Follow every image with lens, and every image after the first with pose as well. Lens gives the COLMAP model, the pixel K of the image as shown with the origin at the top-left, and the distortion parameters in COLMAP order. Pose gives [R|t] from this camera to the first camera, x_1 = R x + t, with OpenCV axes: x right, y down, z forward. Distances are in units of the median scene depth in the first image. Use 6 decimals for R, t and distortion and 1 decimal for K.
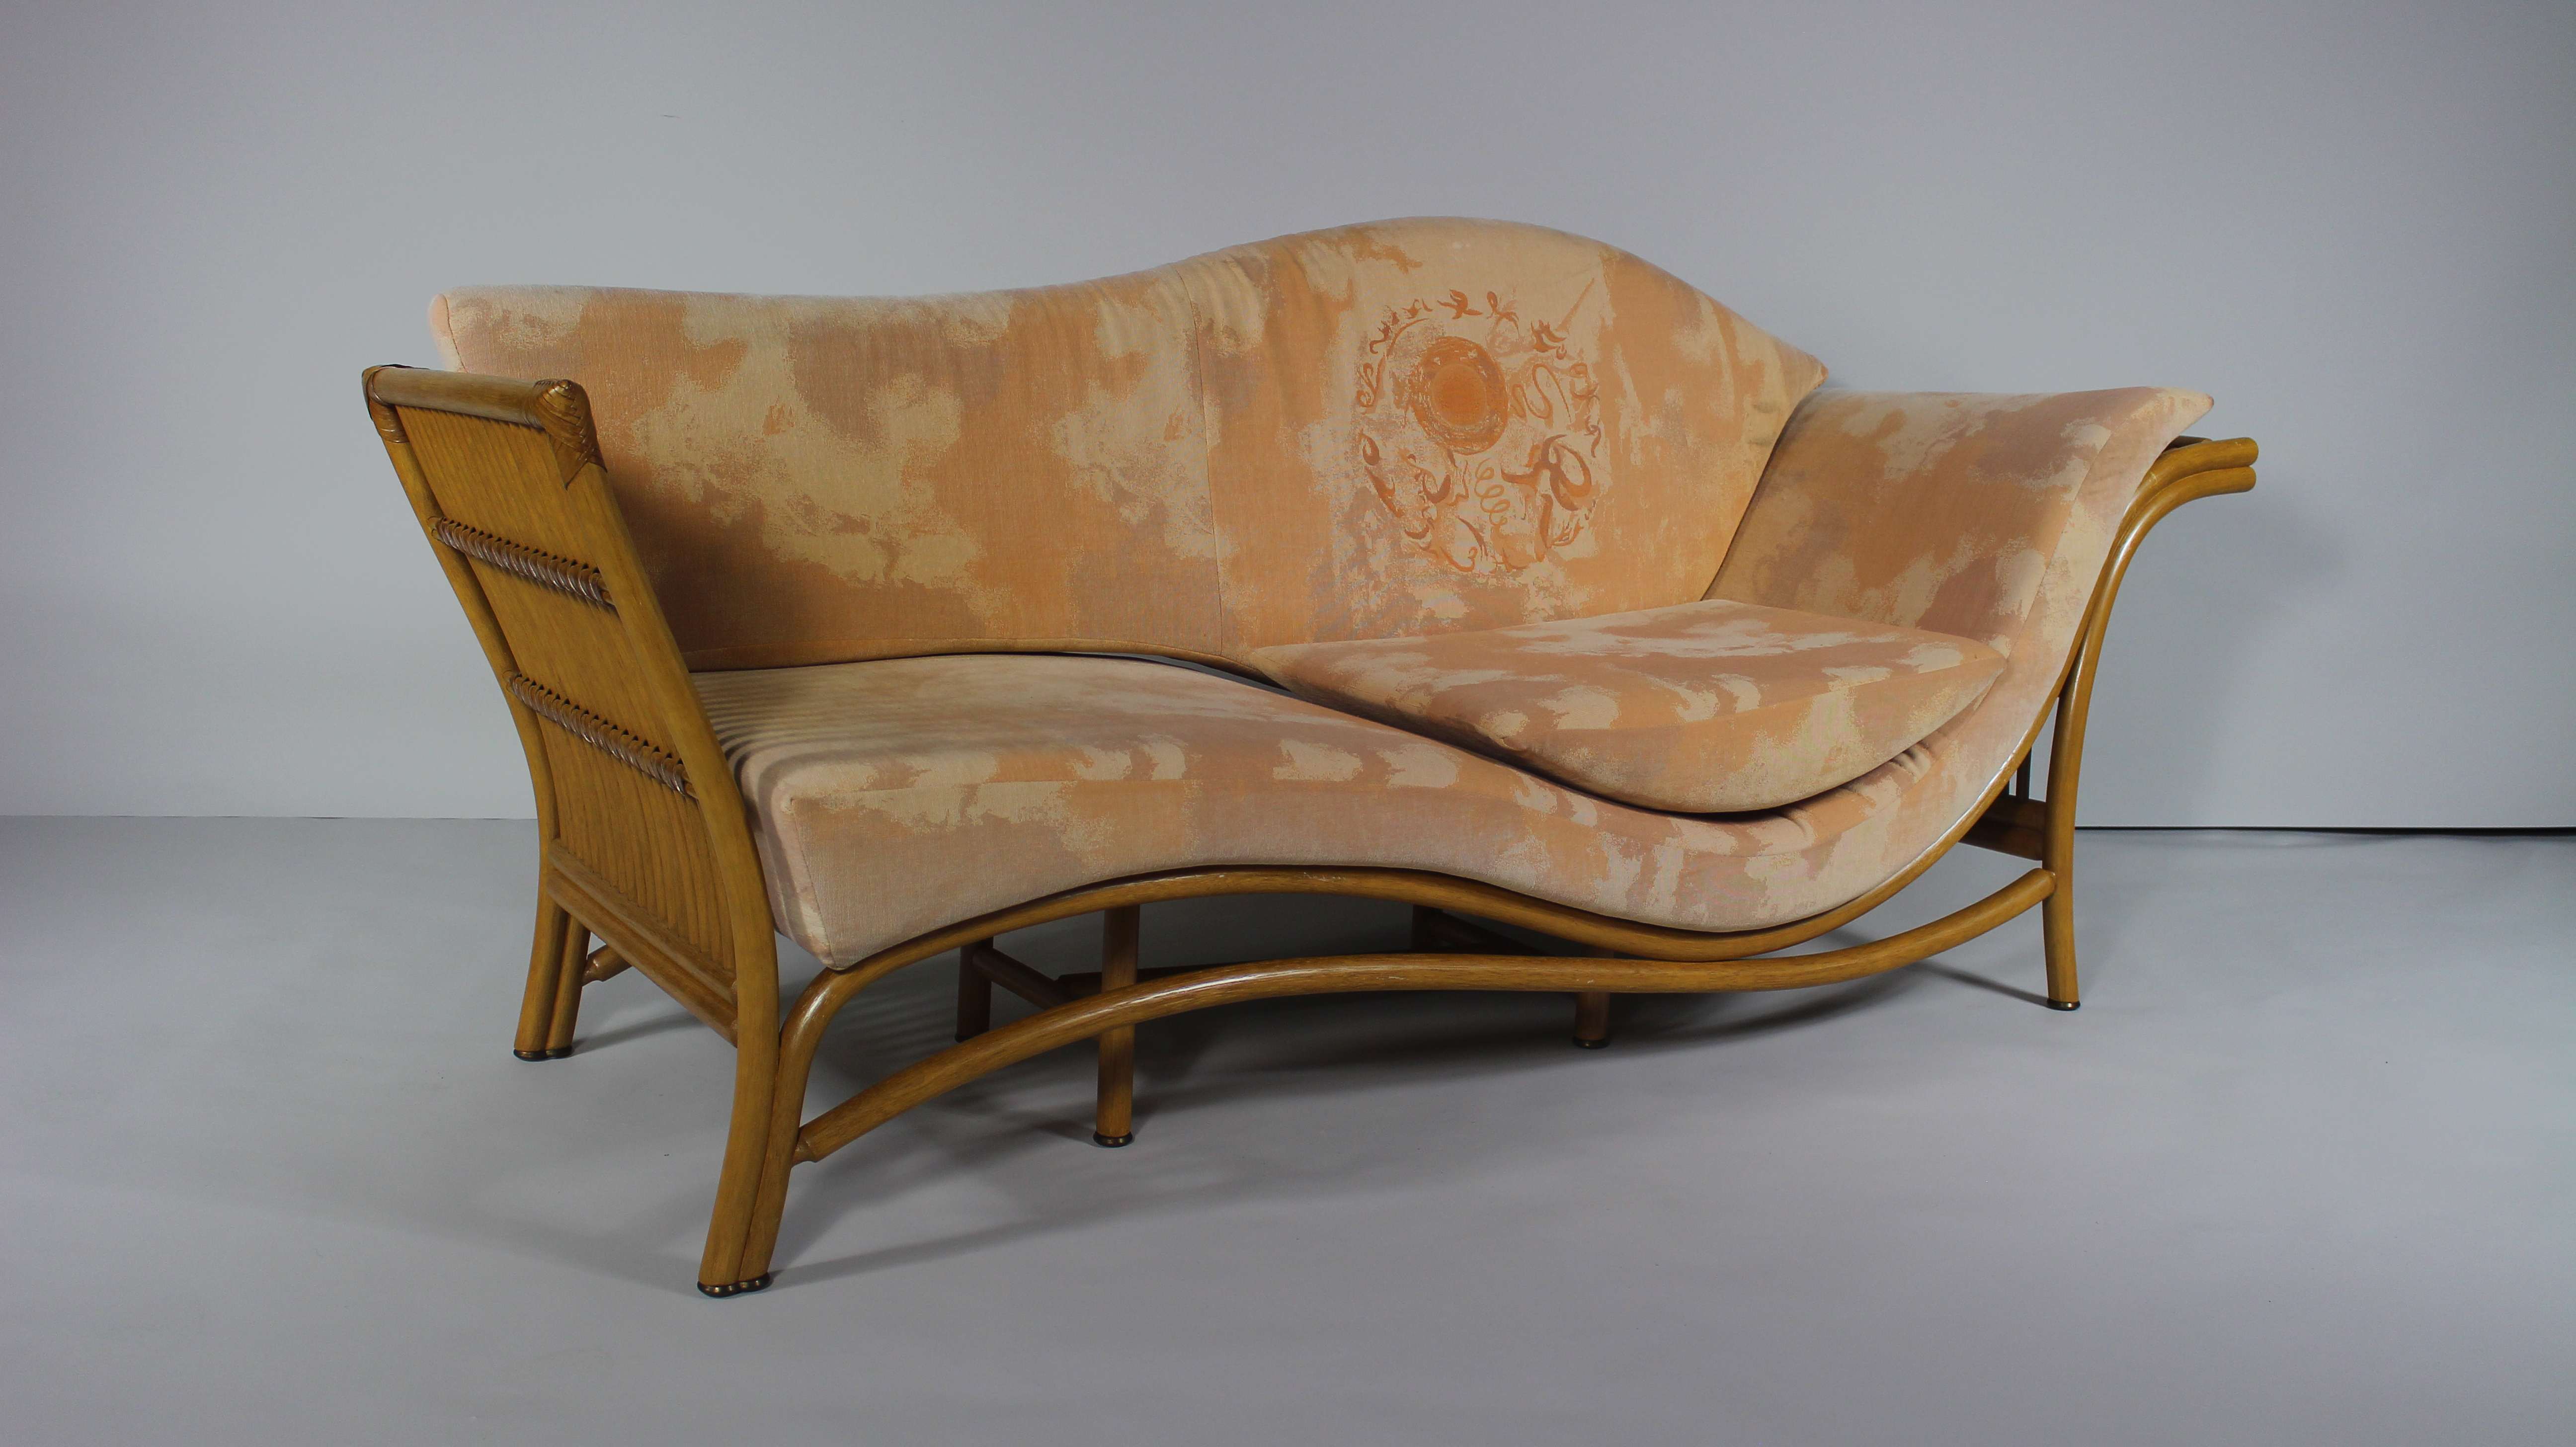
lens RADIAL K [[2572.5, 0, 1309.3], [0, 2572.5, 745.8], [0, 0, 1]] dist [-0.127579, 0.000000]
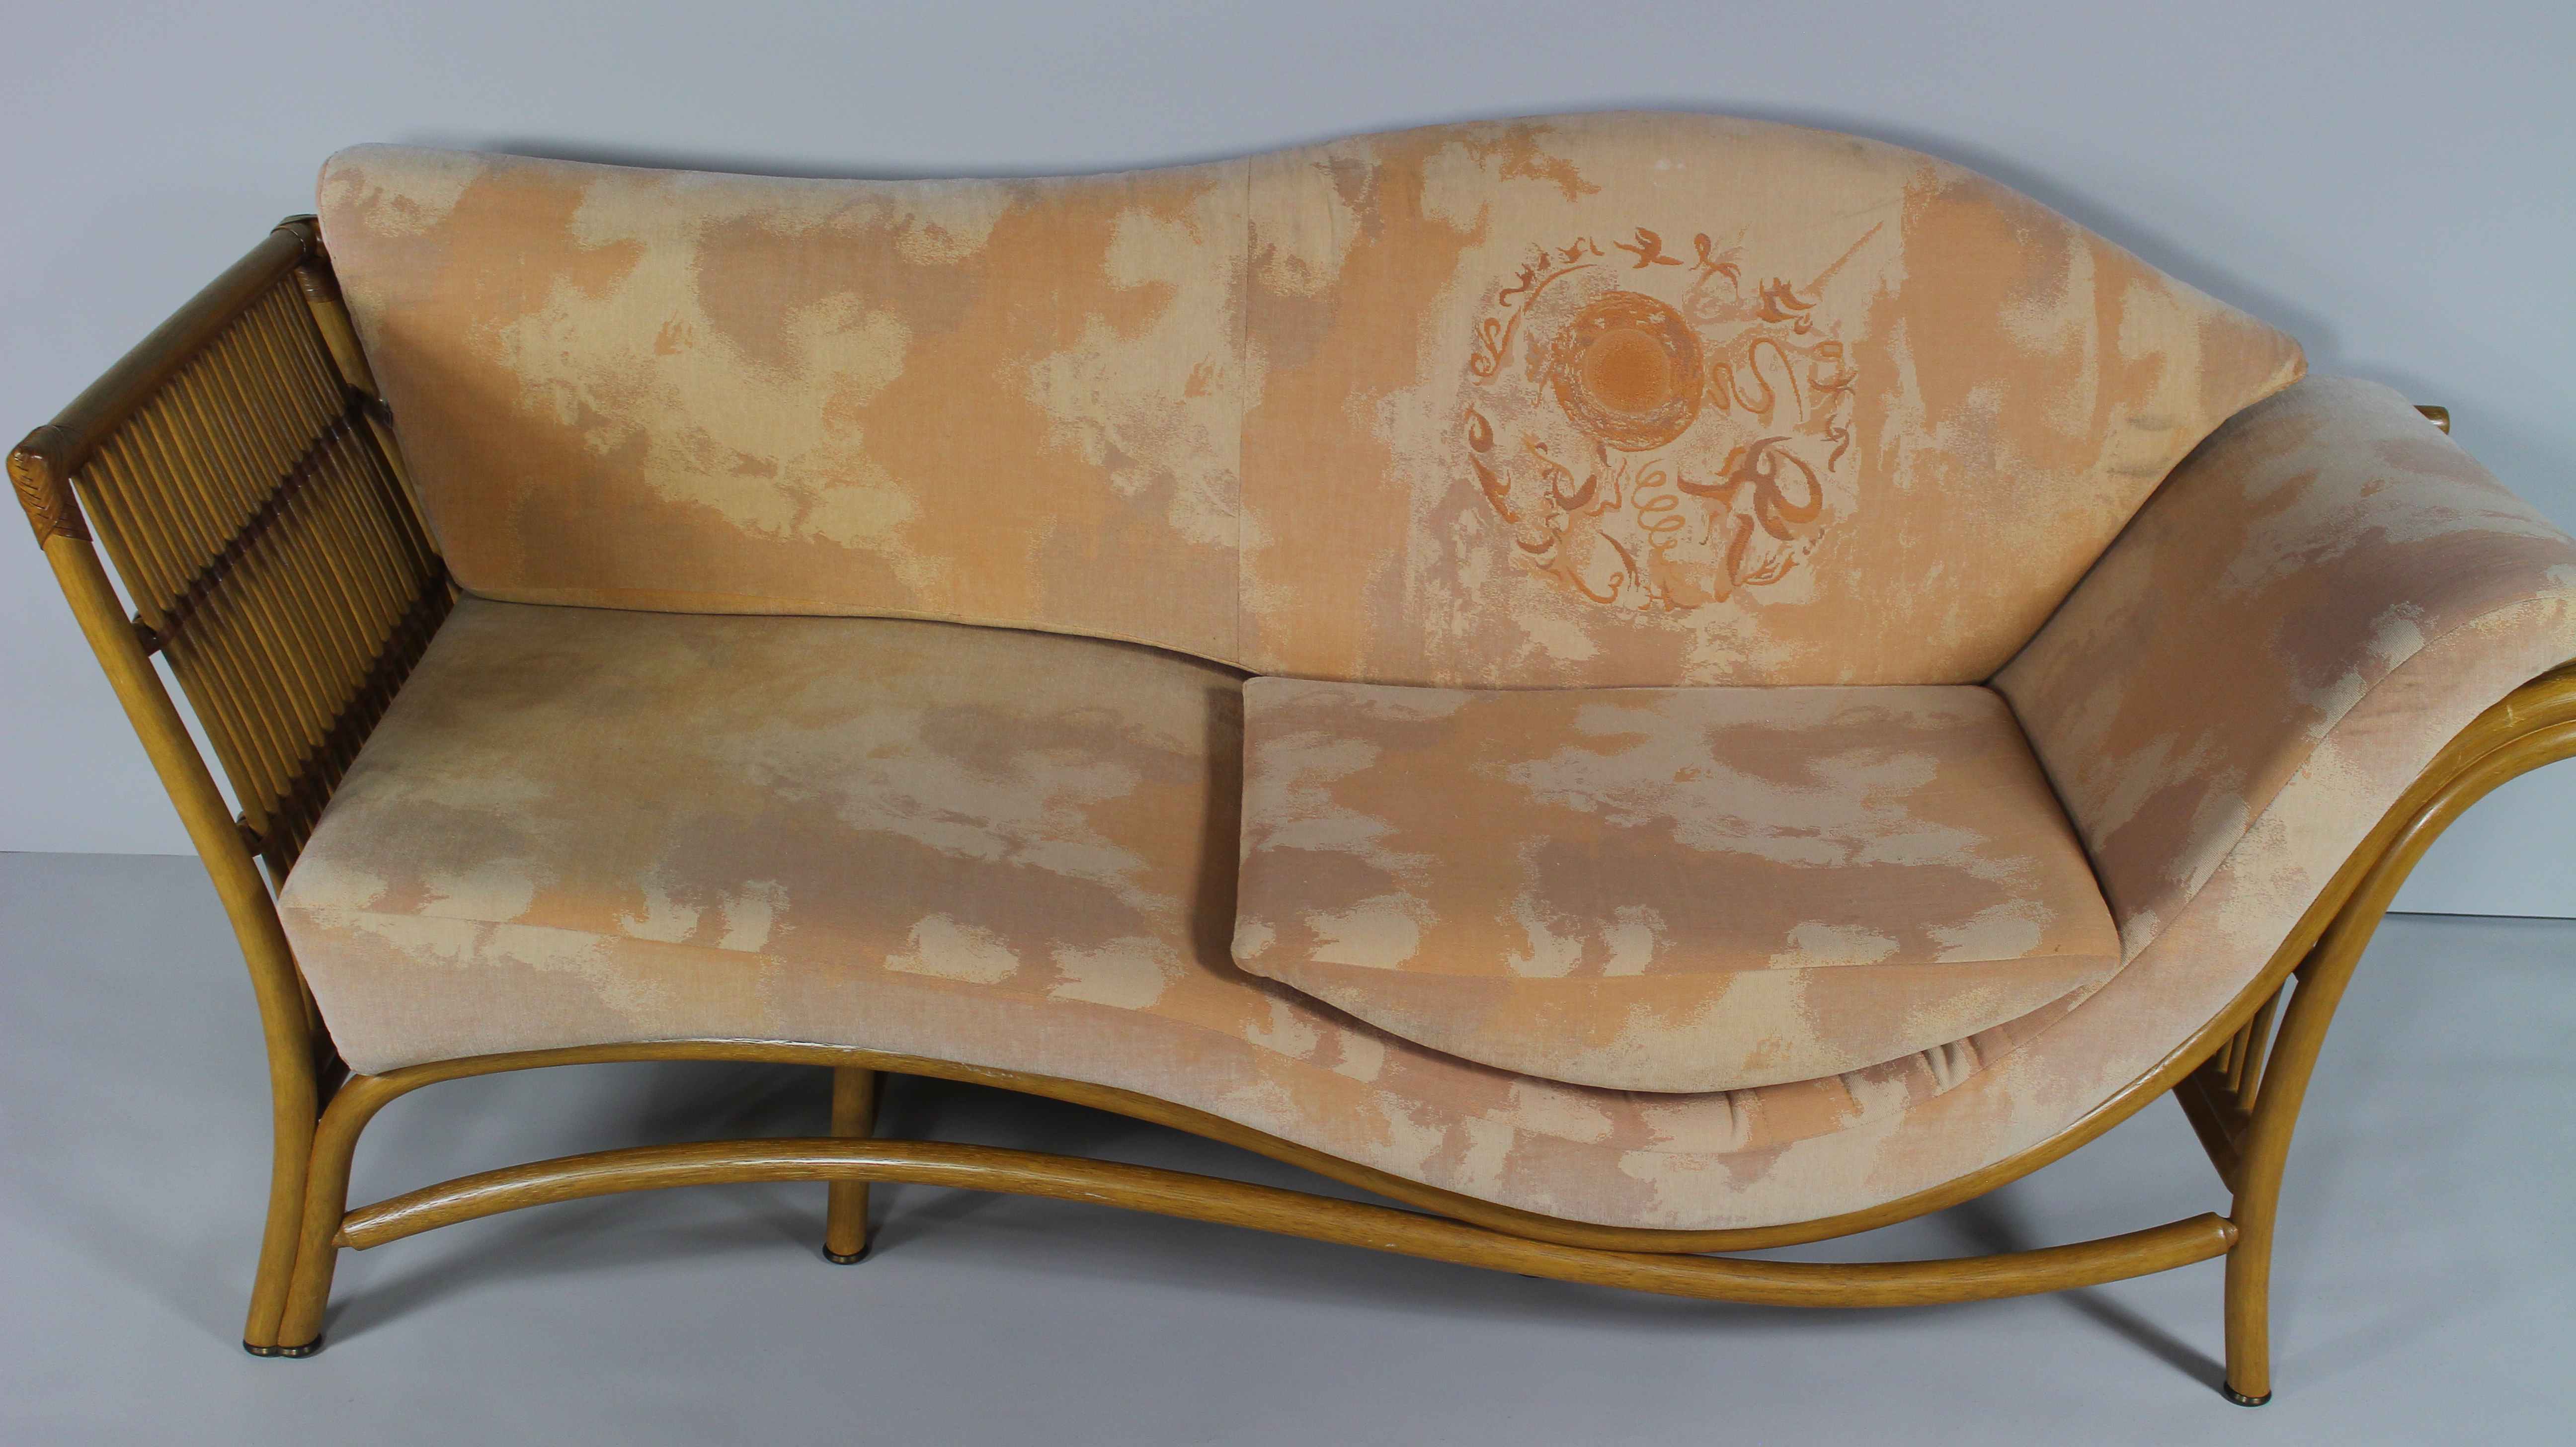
lens RADIAL K [[3069.4, 0, 1301.2], [0, 3069.4, 721.5], [0, 0, 1]] dist [-0.086318, 0.000000]
pose [[0.858806, 0.236425, -0.454483, 0.411169], [-0.131131, 0.959036, 0.251108, -0.254219], [0.495234, -0.156056, 0.854628, 0.185310]]
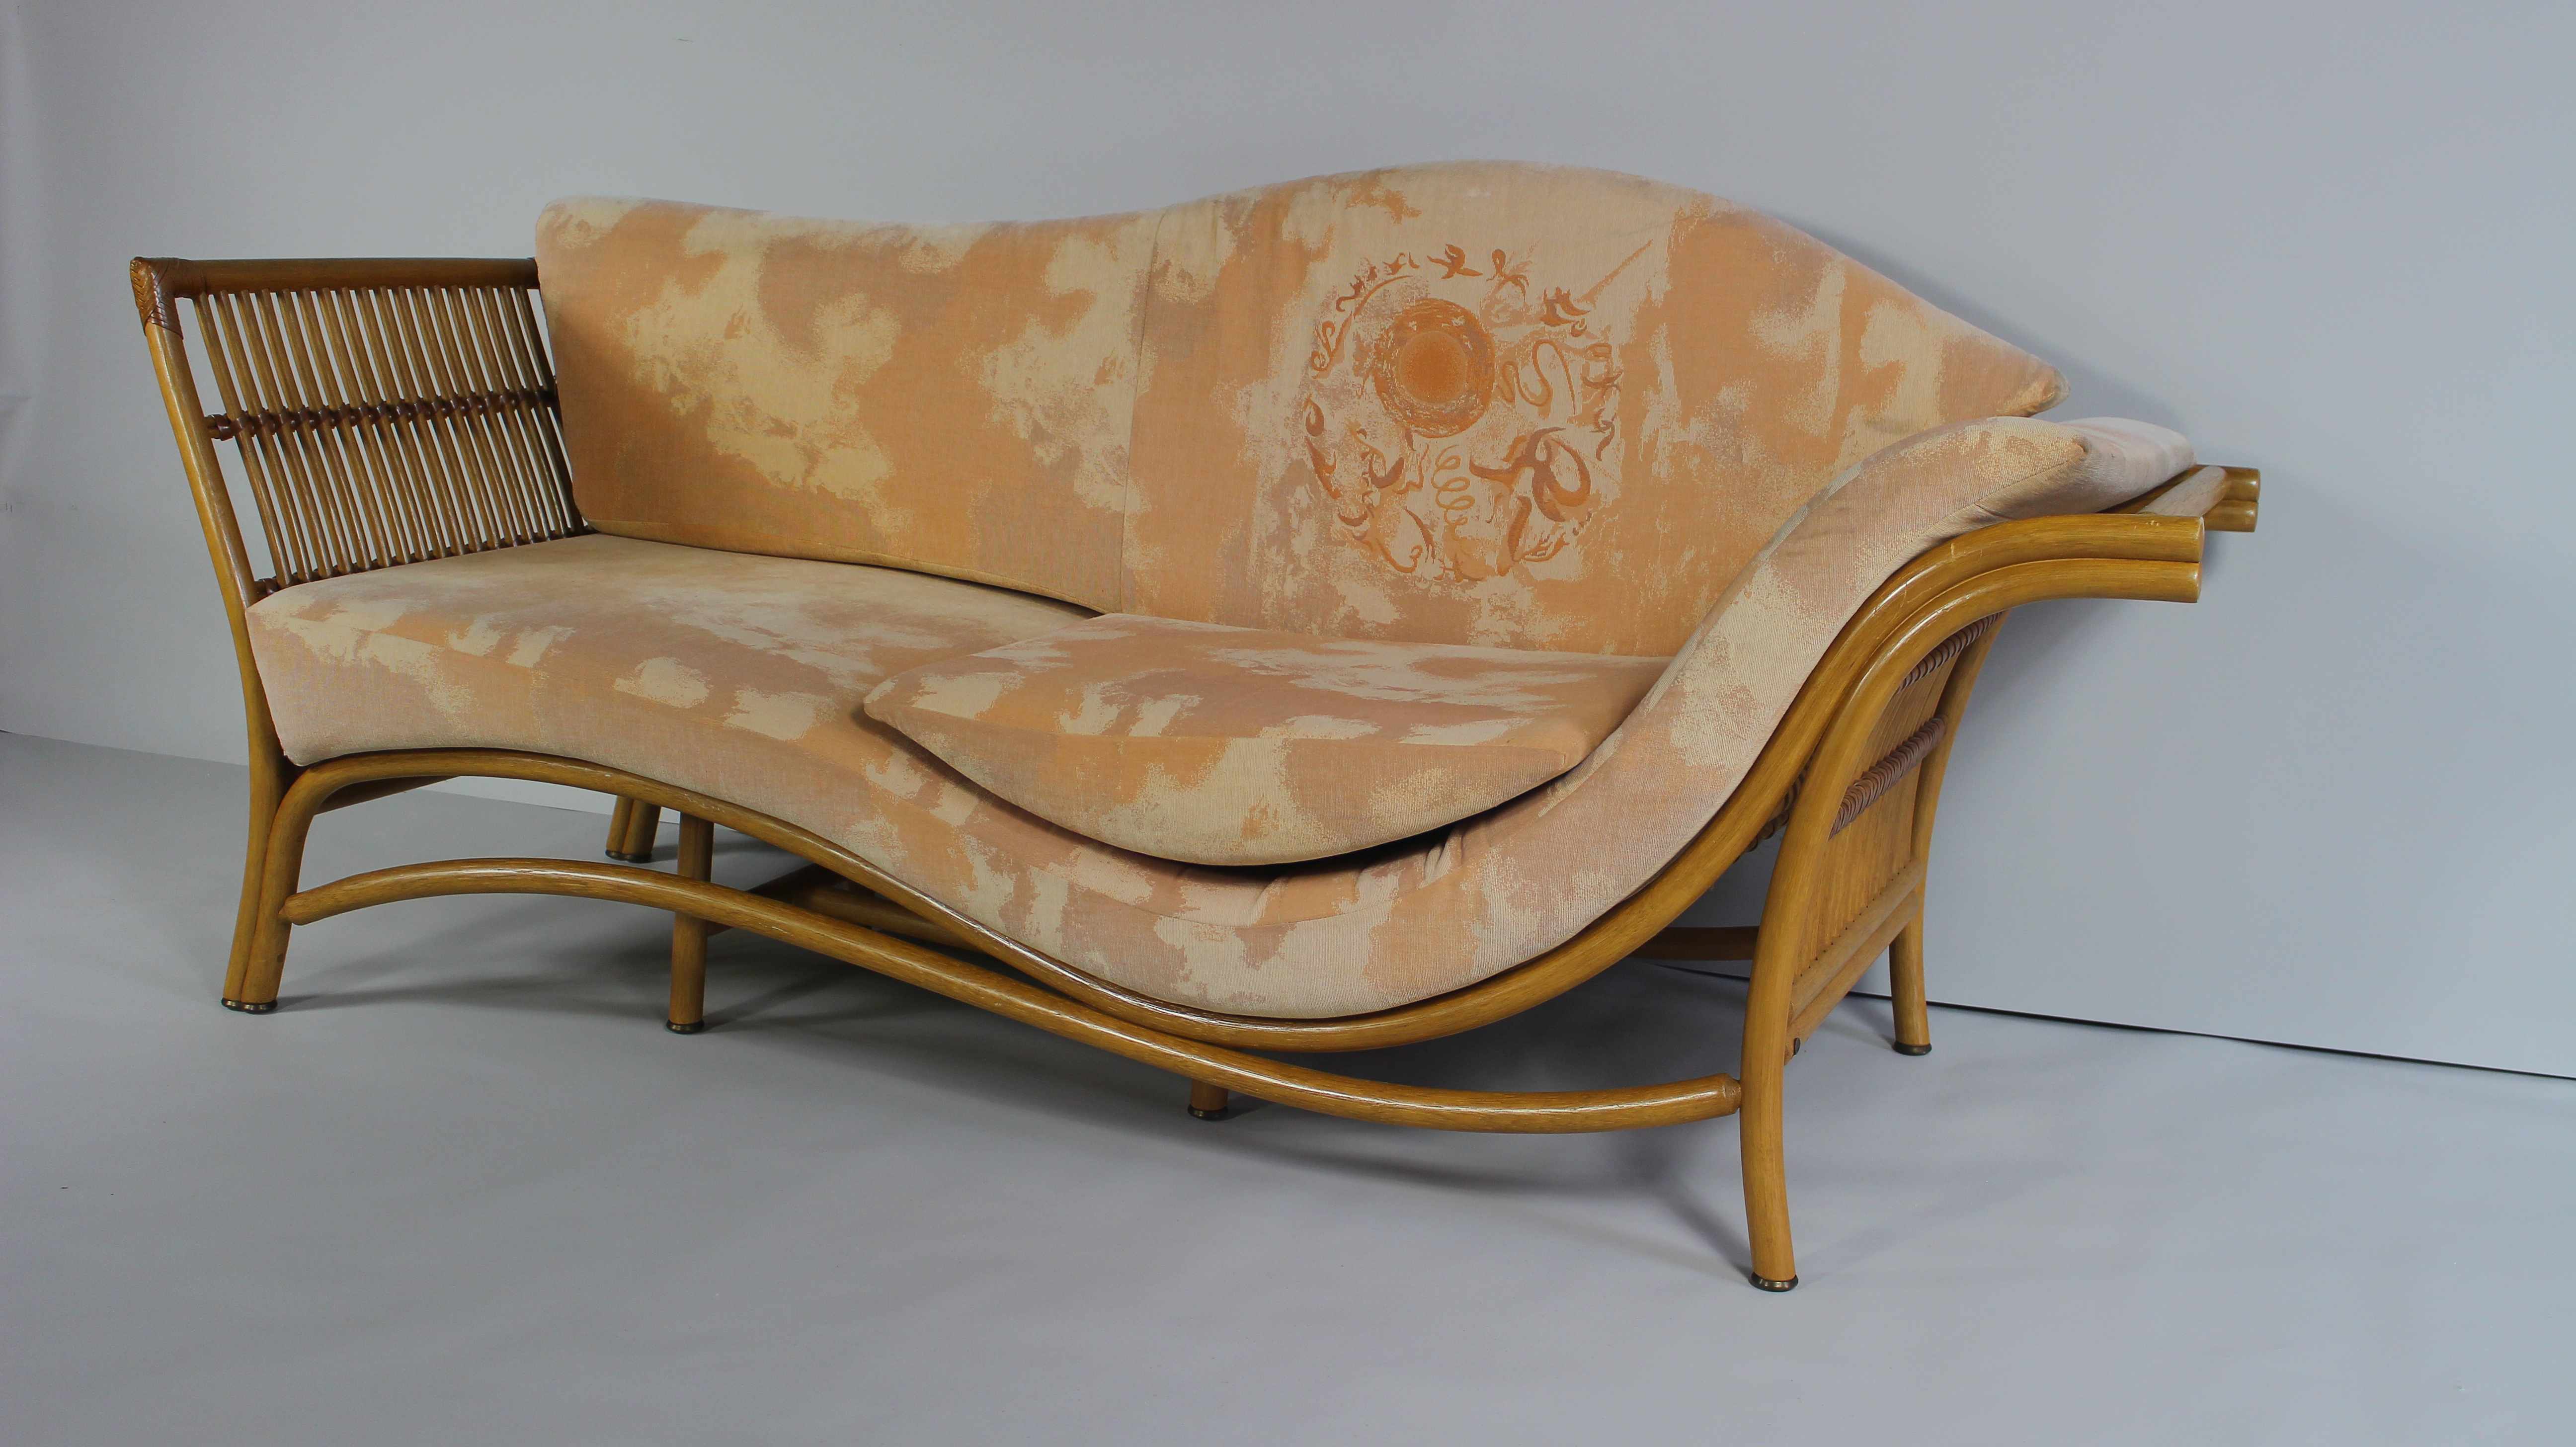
lens RADIAL K [[2814.6, 0, 1305.4], [0, 2814.6, 715.2], [0, 0, 1]] dist [-0.105863, 0.000000]
pose [[0.596554, 0.171247, -0.784090, 0.801901], [-0.186059, 0.979864, 0.072447, -0.084710], [0.780708, 0.102669, 0.616404, 0.409603]]
